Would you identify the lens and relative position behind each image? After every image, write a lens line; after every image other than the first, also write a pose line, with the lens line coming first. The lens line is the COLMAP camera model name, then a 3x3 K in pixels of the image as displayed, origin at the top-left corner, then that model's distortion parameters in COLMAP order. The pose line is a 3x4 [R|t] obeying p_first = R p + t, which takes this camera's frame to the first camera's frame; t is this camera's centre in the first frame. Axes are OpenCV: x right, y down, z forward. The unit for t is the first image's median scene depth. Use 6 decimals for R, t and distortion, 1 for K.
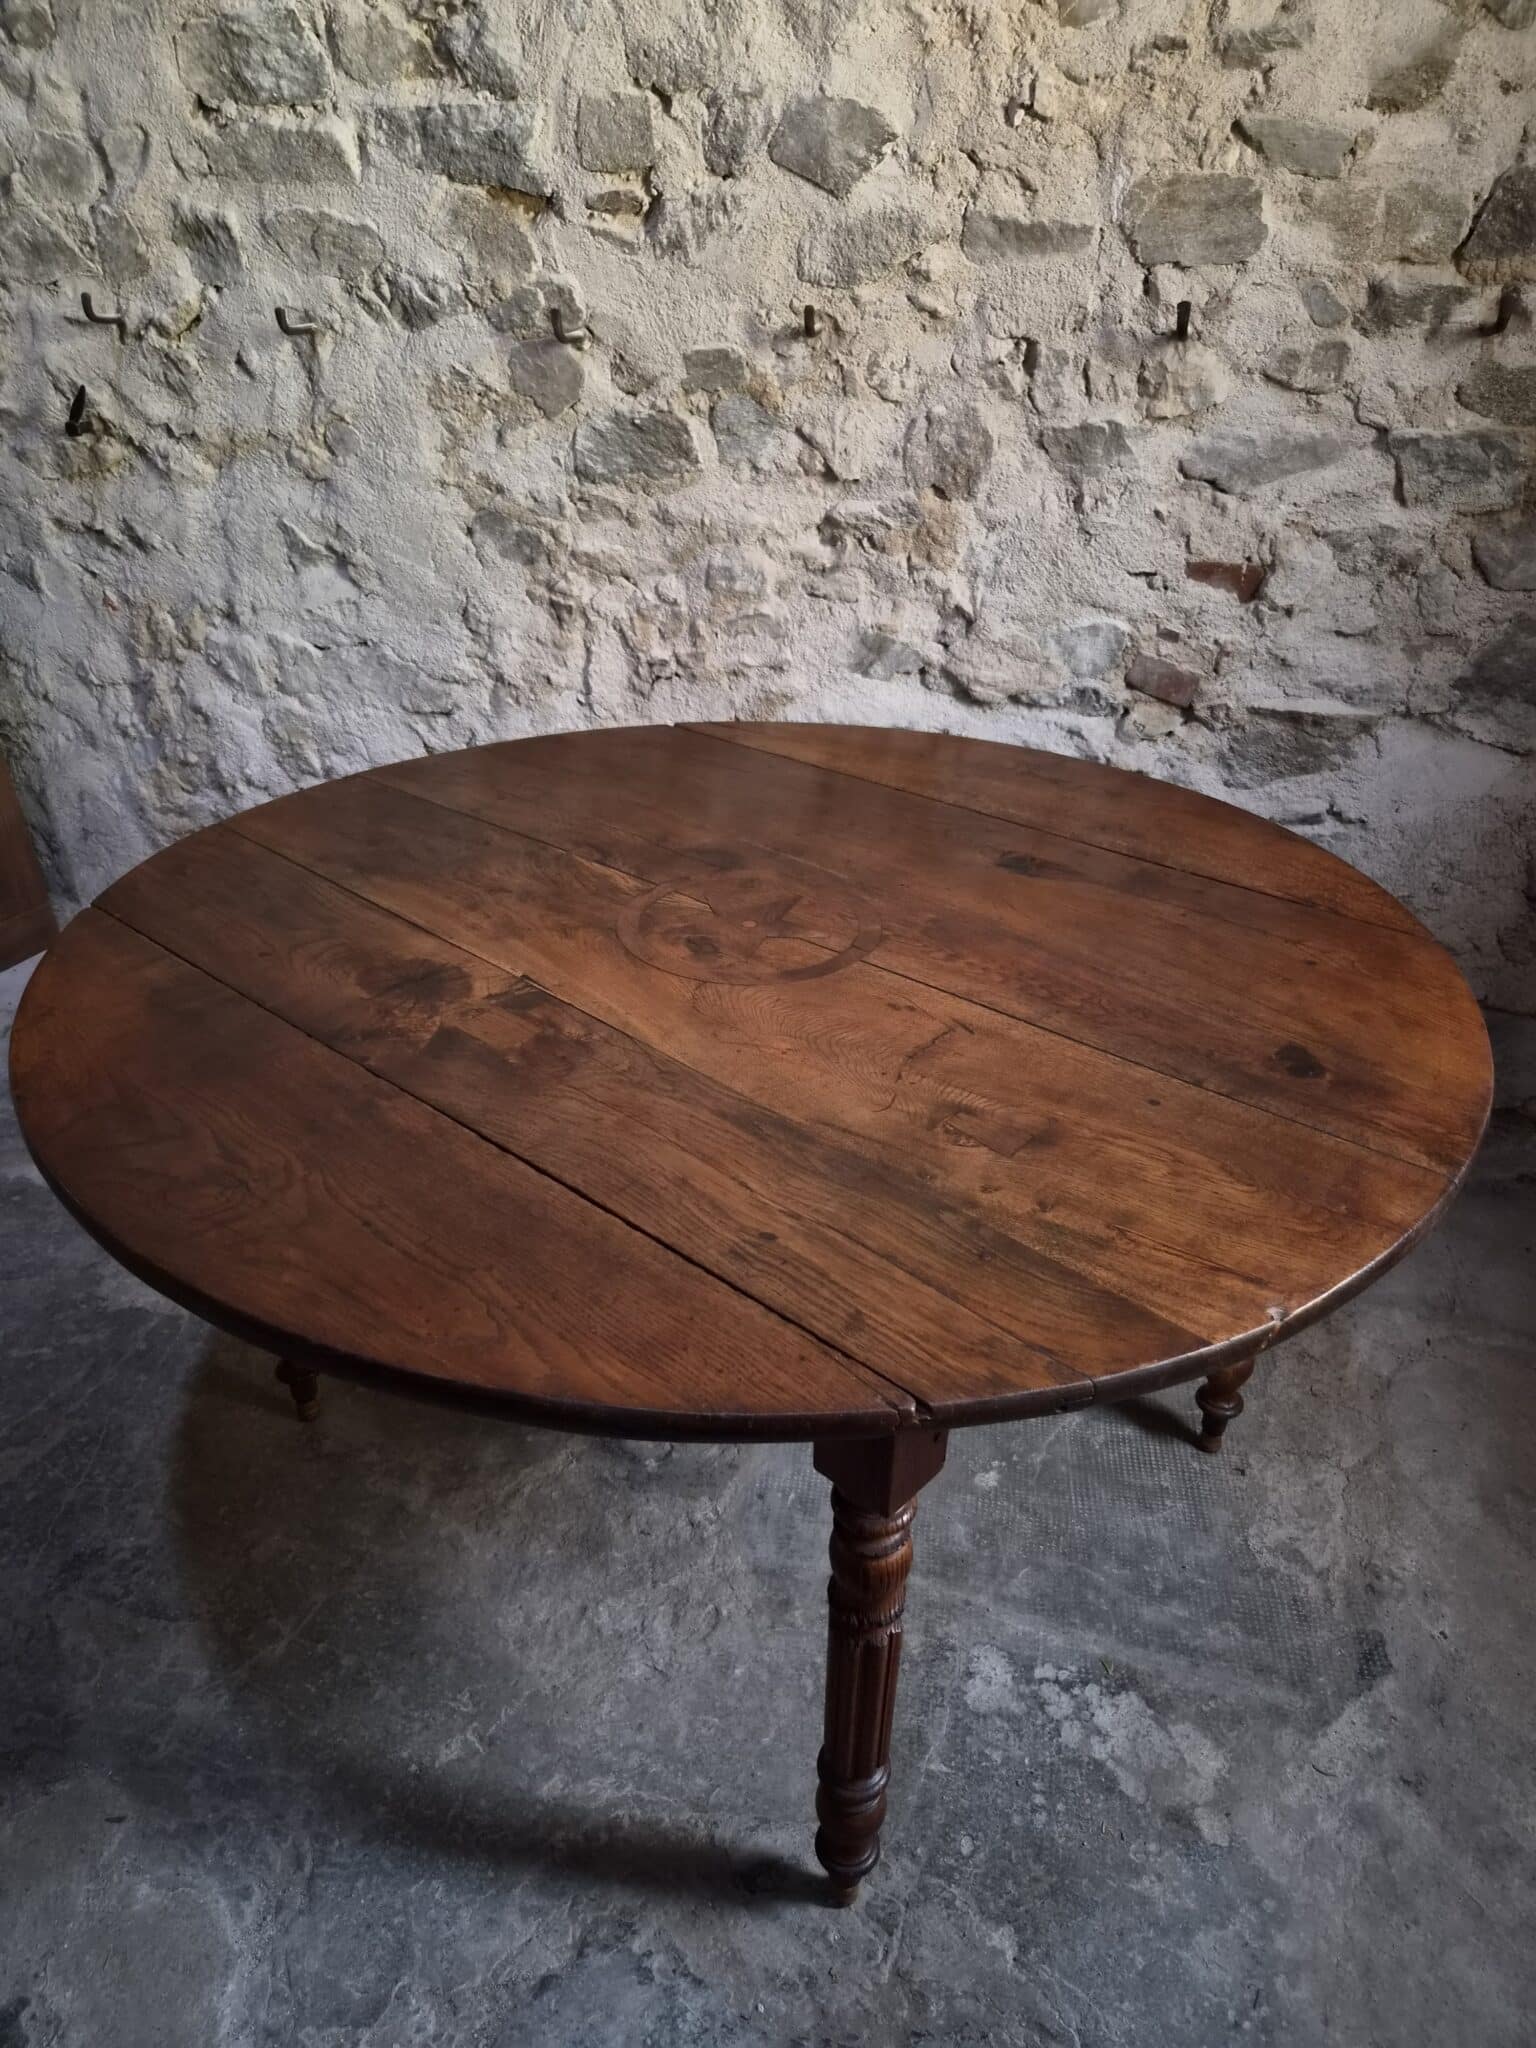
lens RADIAL K [[1407.0, 0, 761.9], [0, 1407.0, 1040.1], [0, 0, 1]] dist [0.058460, -0.050938]
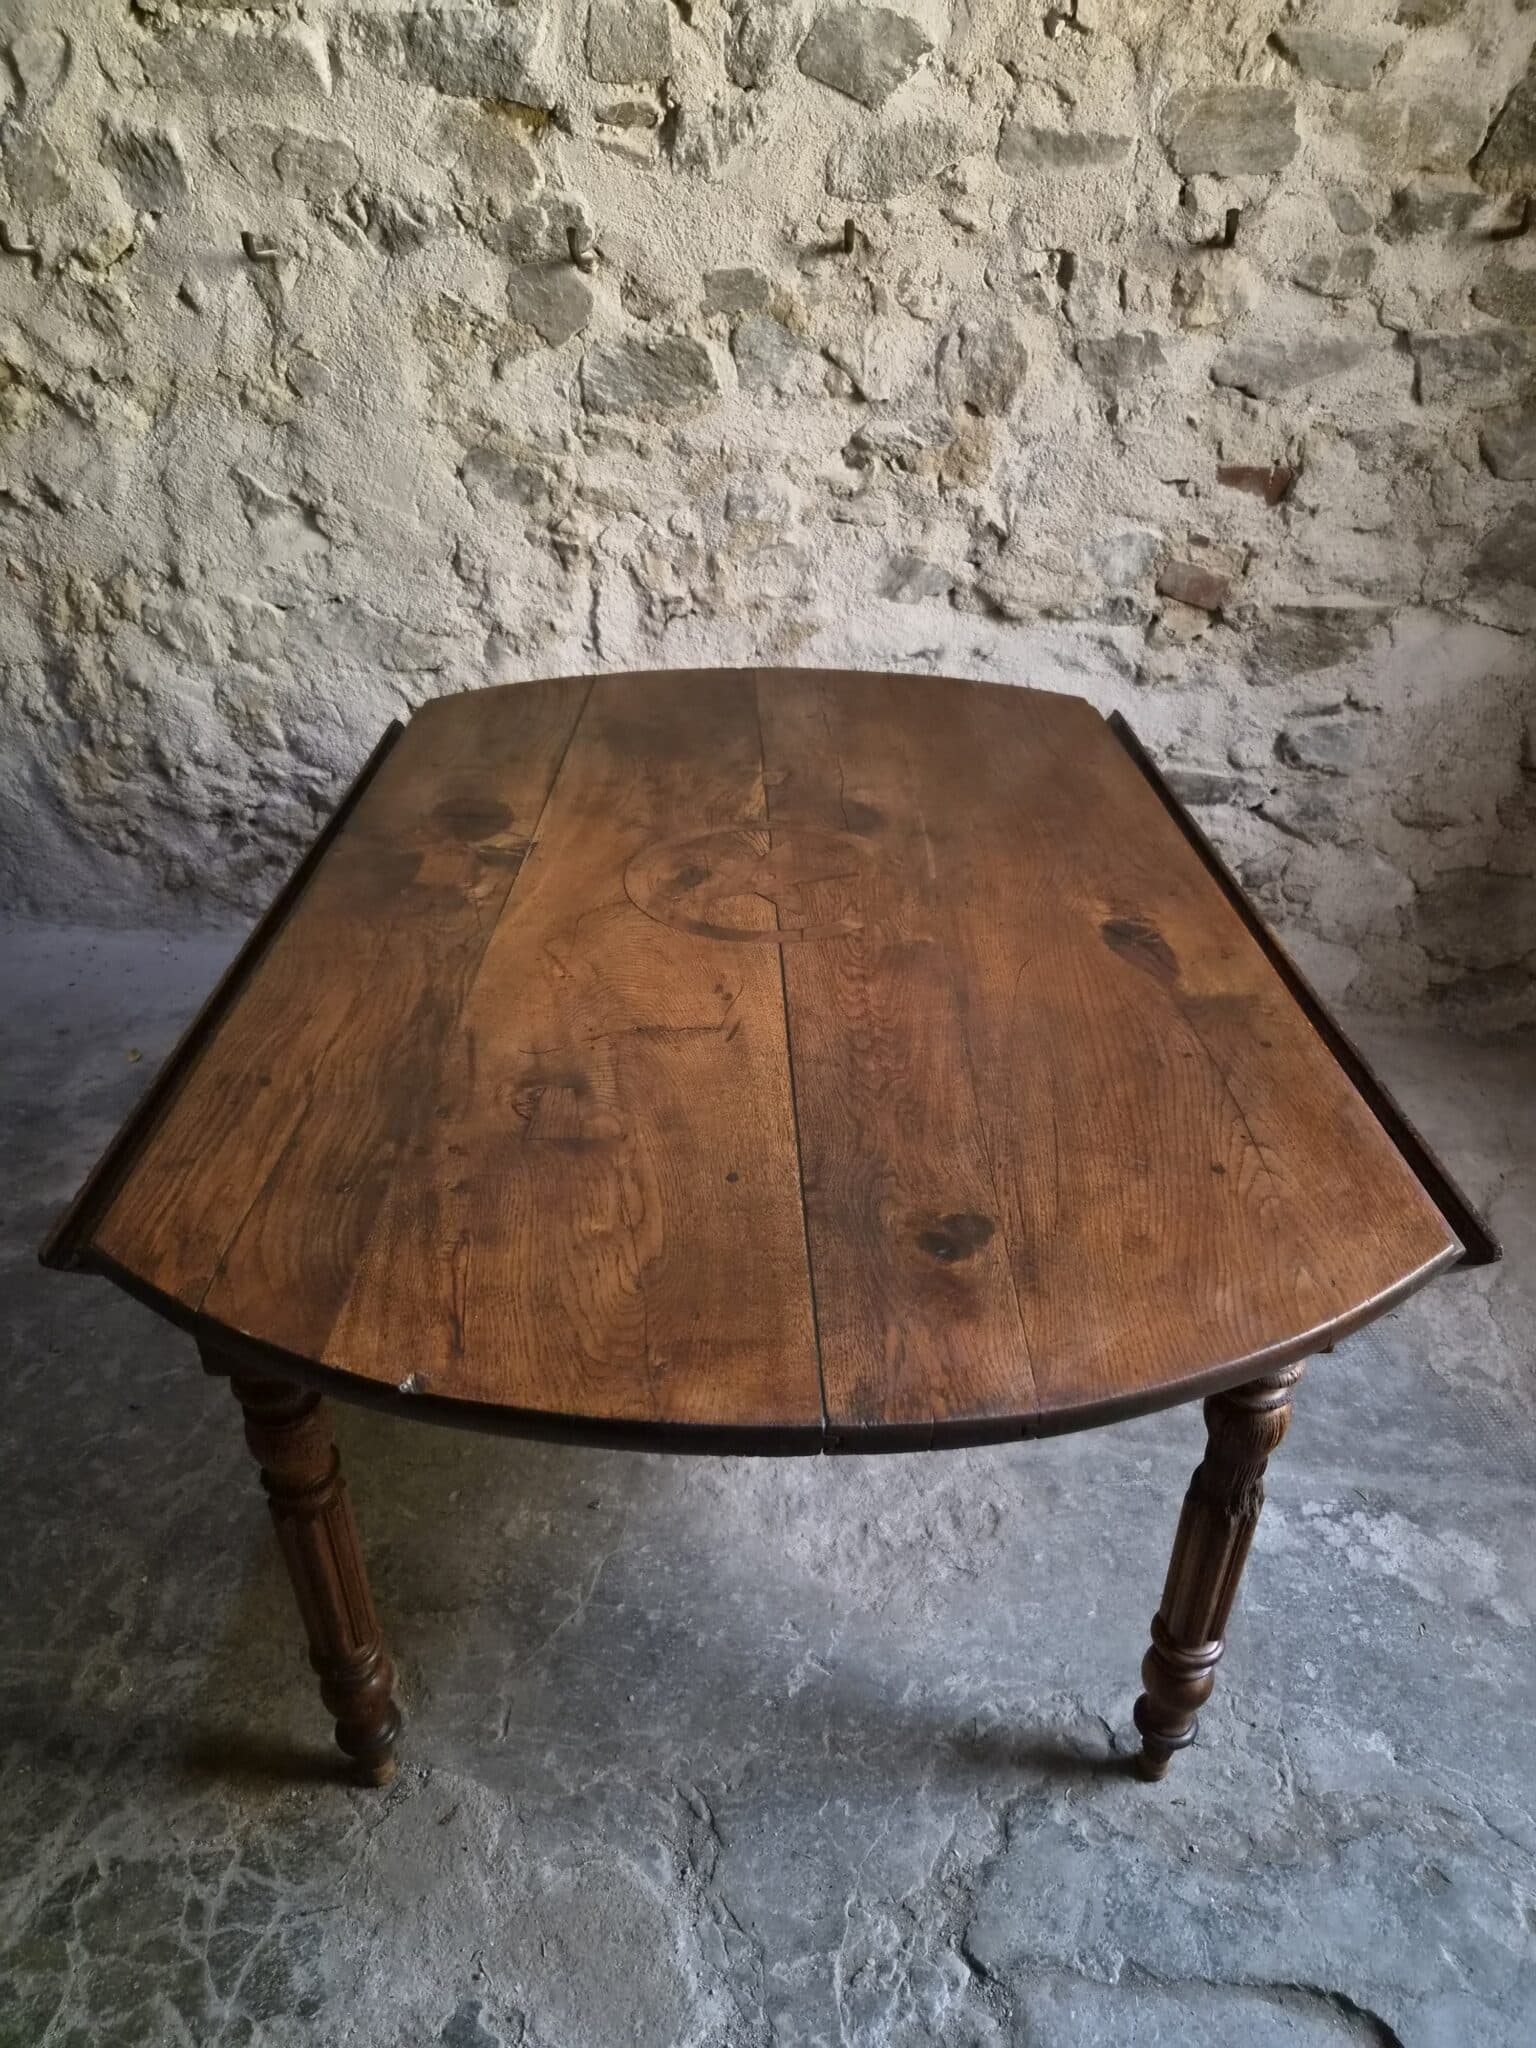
lens RADIAL K [[1407.0, 0, 761.6], [0, 1407.0, 1050.8], [0, 0, 1]] dist [0.058460, -0.050938]
pose [[0.977585, -0.108657, 0.180334, -0.252905], [0.104787, 0.994015, 0.030880, 0.021263], [-0.182610, -0.011291, 0.983121, 0.025966]]
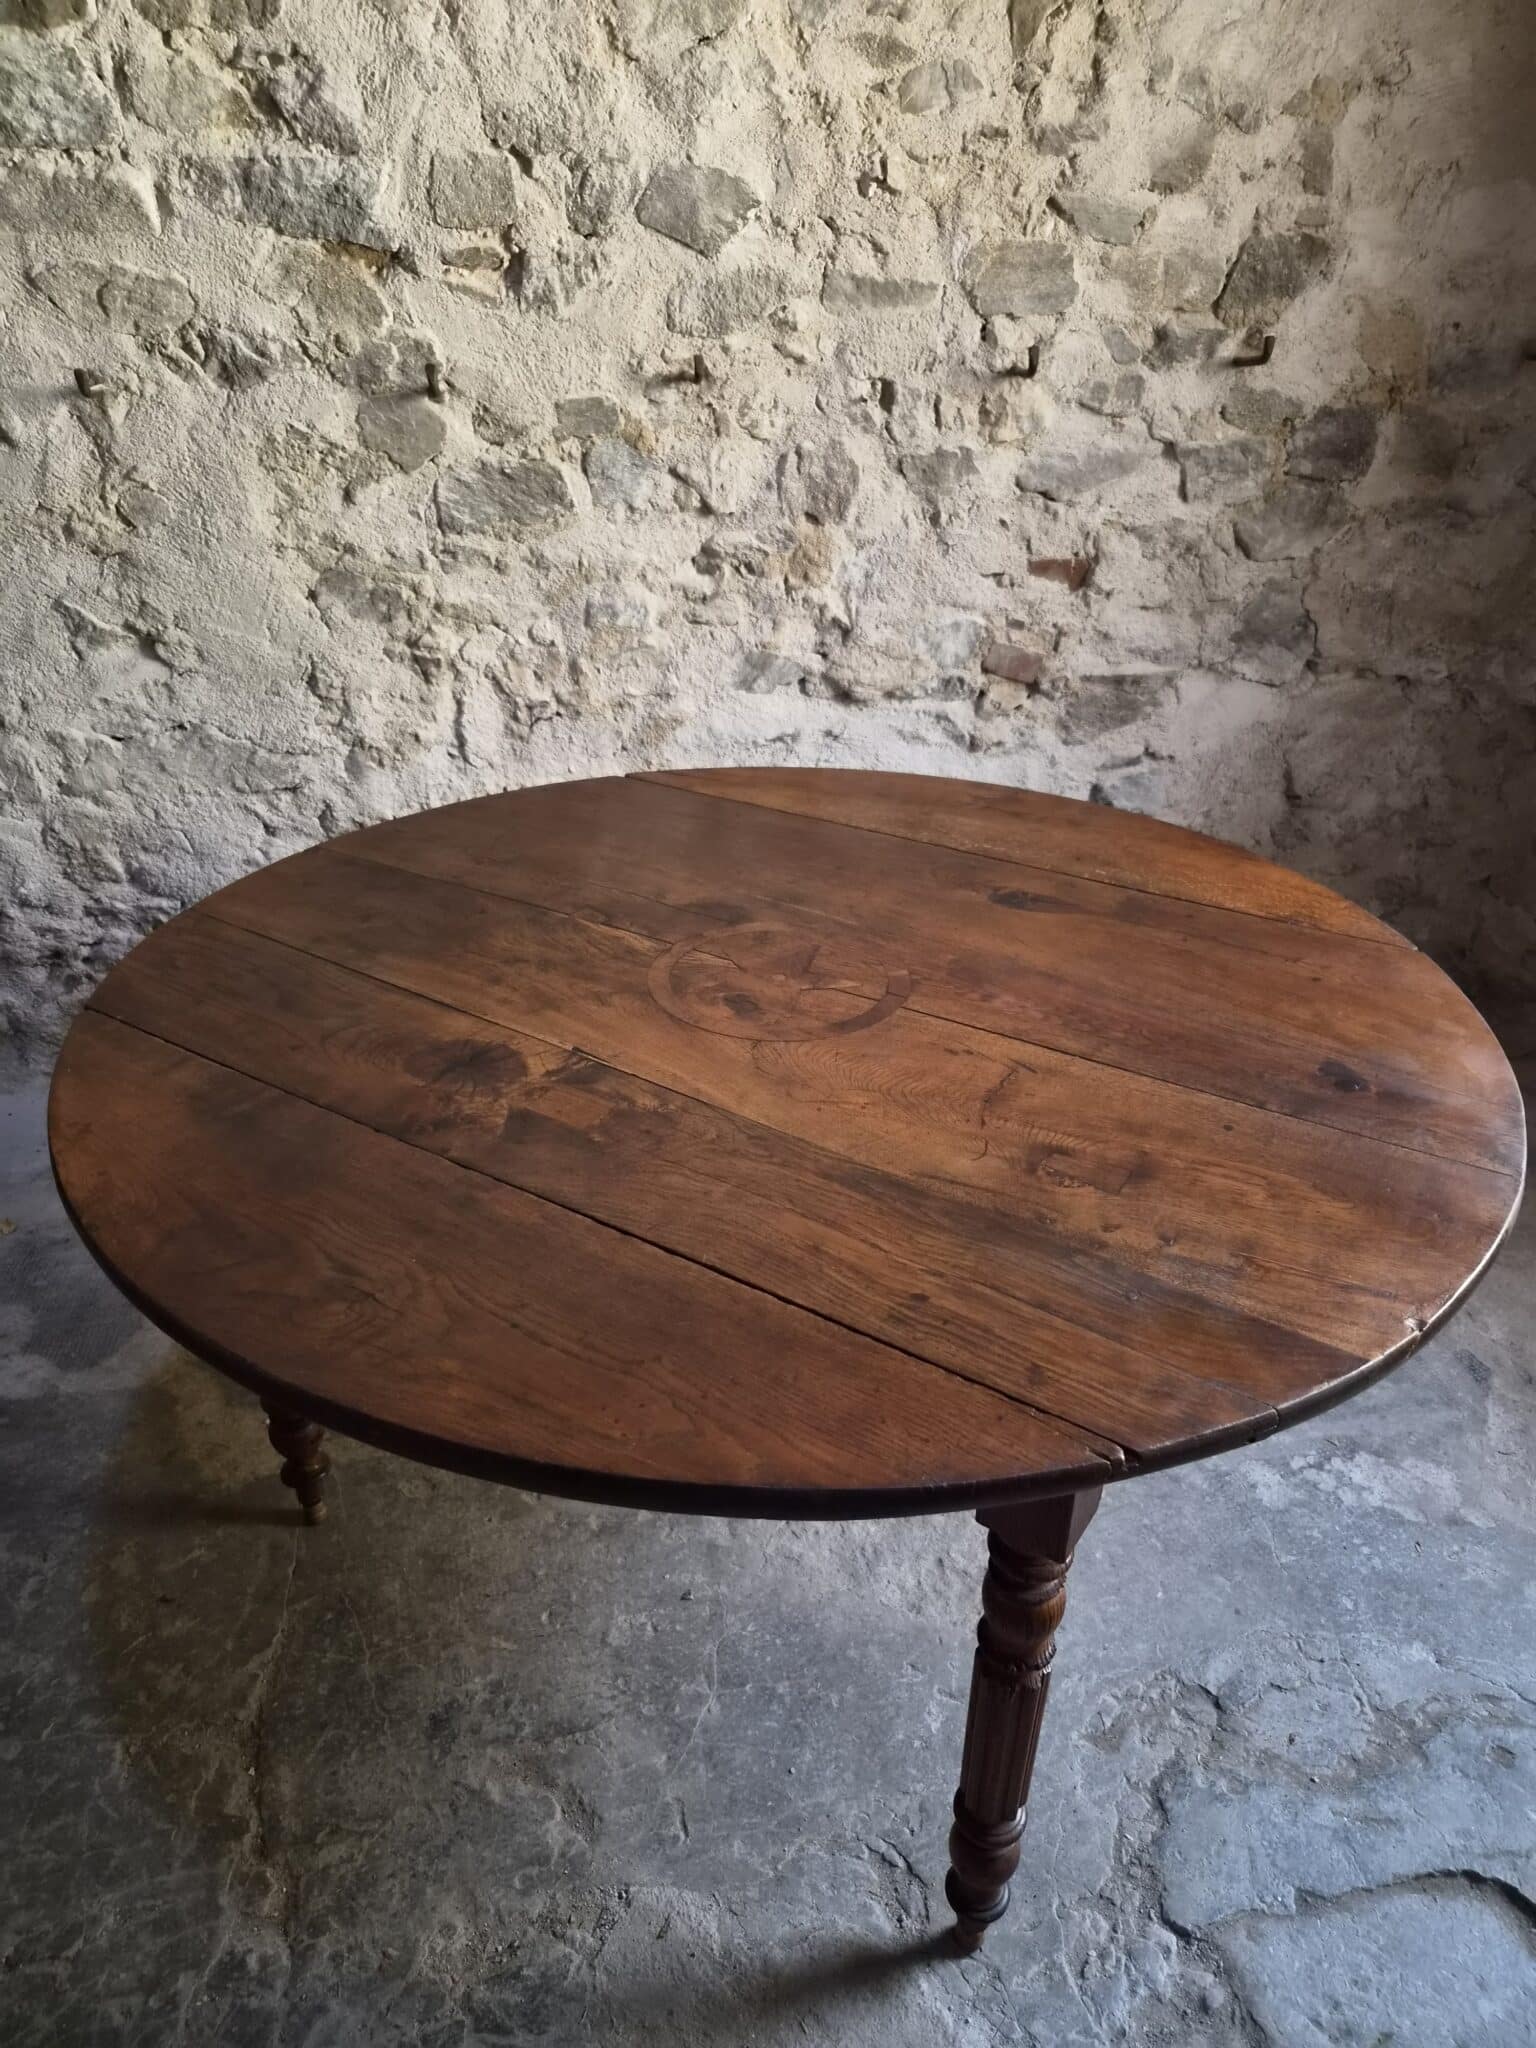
lens RADIAL K [[1407.0, 0, 767.4], [0, 1407.0, 1025.1], [0, 0, 1]] dist [0.058460, -0.050938]
pose [[0.887288, -0.217044, 0.406954, -0.438557], [0.226402, 0.973695, 0.025681, -0.037823], [-0.401823, 0.069349, 0.913088, 0.033765]]
